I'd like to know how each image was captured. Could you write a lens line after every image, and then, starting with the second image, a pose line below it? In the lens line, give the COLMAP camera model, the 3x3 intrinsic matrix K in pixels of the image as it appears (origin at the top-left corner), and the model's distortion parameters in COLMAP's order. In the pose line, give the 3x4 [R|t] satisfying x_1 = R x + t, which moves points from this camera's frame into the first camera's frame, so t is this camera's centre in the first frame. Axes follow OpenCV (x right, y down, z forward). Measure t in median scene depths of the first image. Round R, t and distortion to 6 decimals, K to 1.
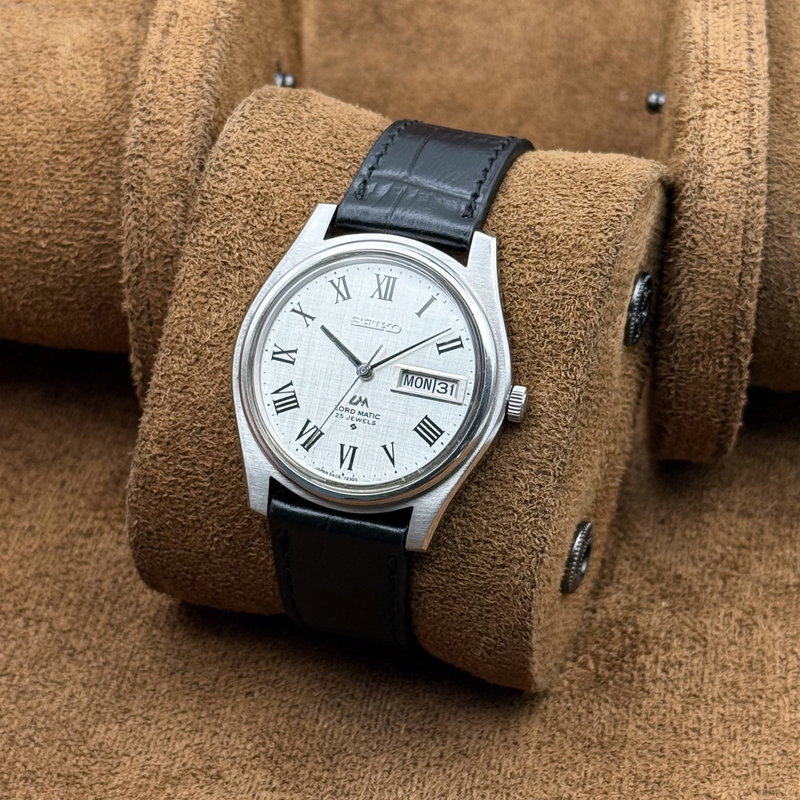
lens RADIAL K [[2713.0, 0, 371.1], [0, 2713.0, 378.0], [0, 0, 1]] dist [1.050555, 0.000000]
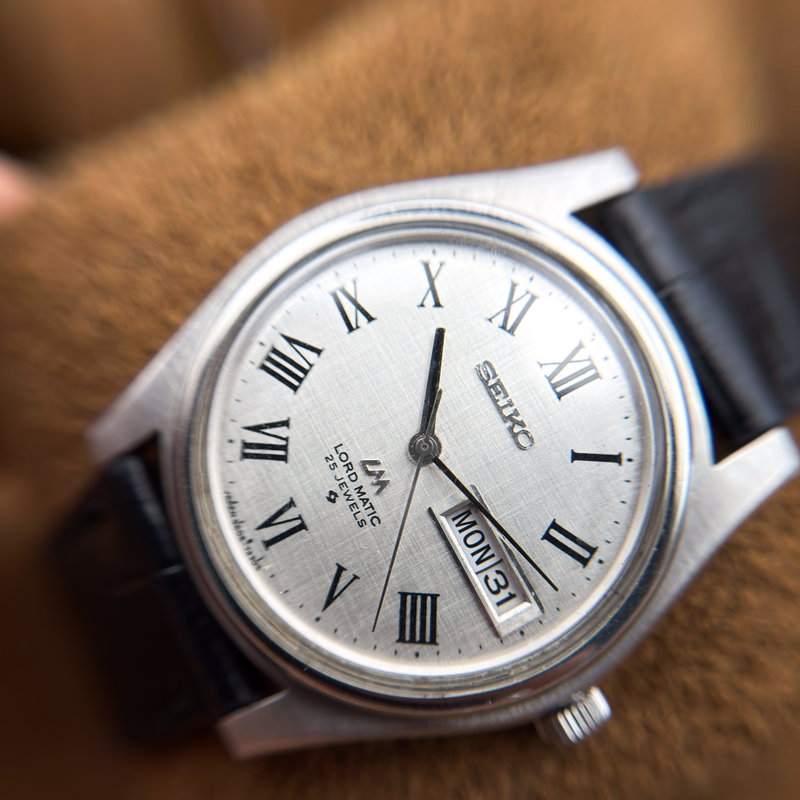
lens RADIAL K [[880.5, 0, 387.8], [0, 880.5, 416.3], [0, 0, 1]] dist [0.497718, 0.000000]
pose [[0.641840, 0.753104, 0.144486, -0.036452], [-0.766246, 0.637264, 0.082234, -0.014877], [-0.030145, -0.163492, 0.986084, 0.823757]]
